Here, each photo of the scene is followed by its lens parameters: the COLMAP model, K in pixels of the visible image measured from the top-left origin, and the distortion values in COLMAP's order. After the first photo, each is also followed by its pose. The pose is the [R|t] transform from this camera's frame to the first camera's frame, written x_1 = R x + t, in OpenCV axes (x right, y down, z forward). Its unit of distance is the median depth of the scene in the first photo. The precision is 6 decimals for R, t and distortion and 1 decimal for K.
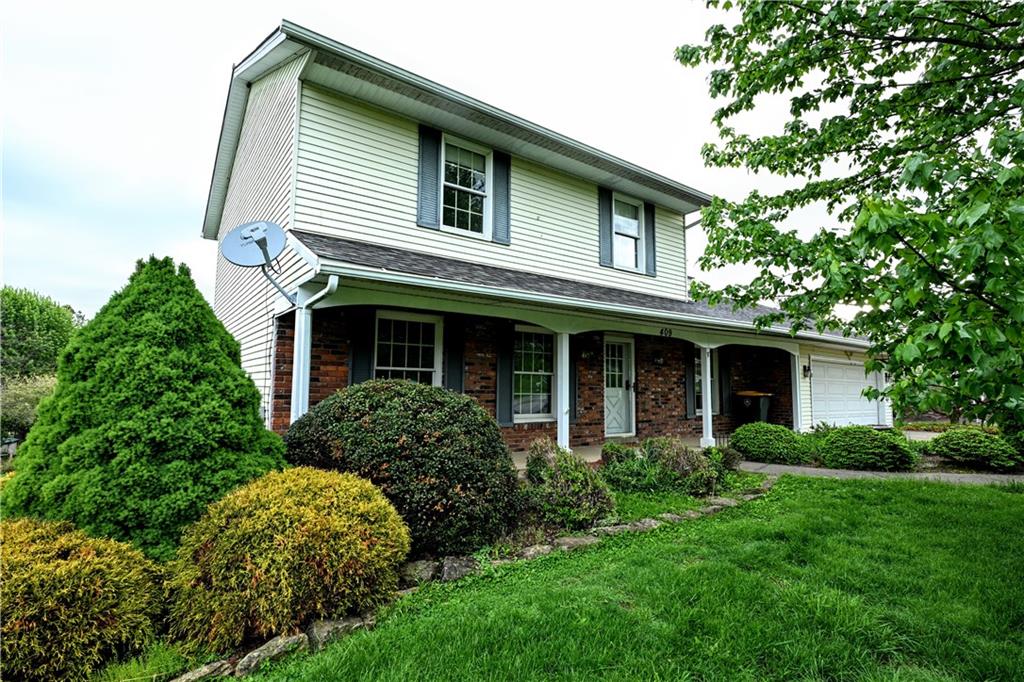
lens RADIAL K [[515.3, 0, 514.4], [0, 515.3, 339.1], [0, 0, 1]] dist [-0.003116, -0.000093]
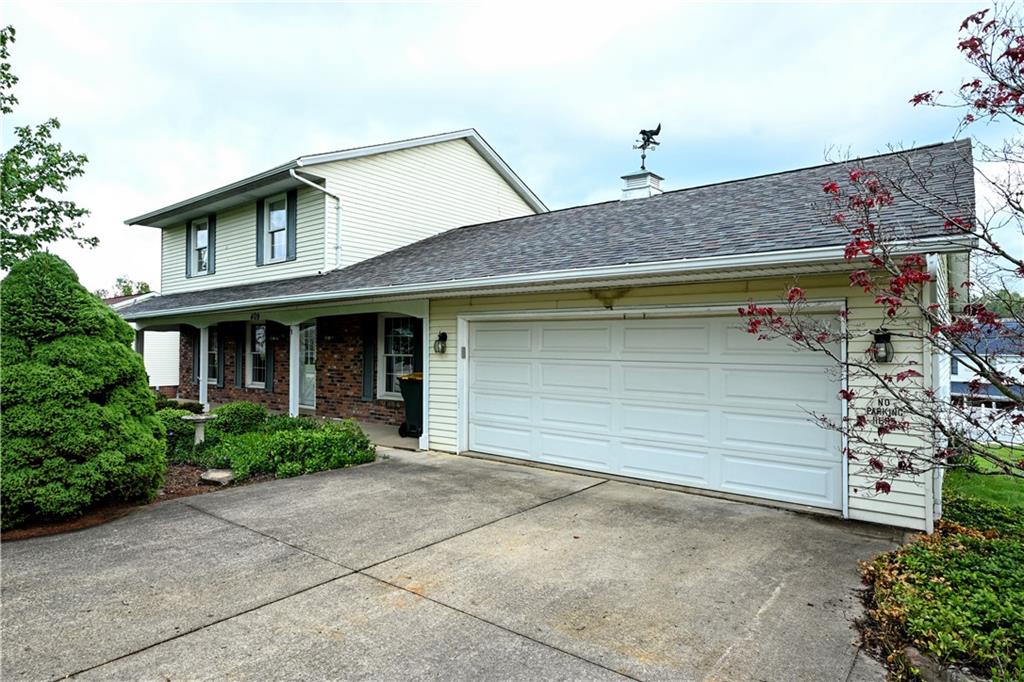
lens RADIAL K [[559.8, 0, 514.1], [0, 559.8, 341.5], [0, 0, 1]] dist [0.003378, 0.000155]
pose [[0.288573, -0.014076, -0.957354, 1.415935], [0.095884, 0.995290, 0.014269, 0.067598], [0.952645, -0.095912, 0.288564, 1.034175]]
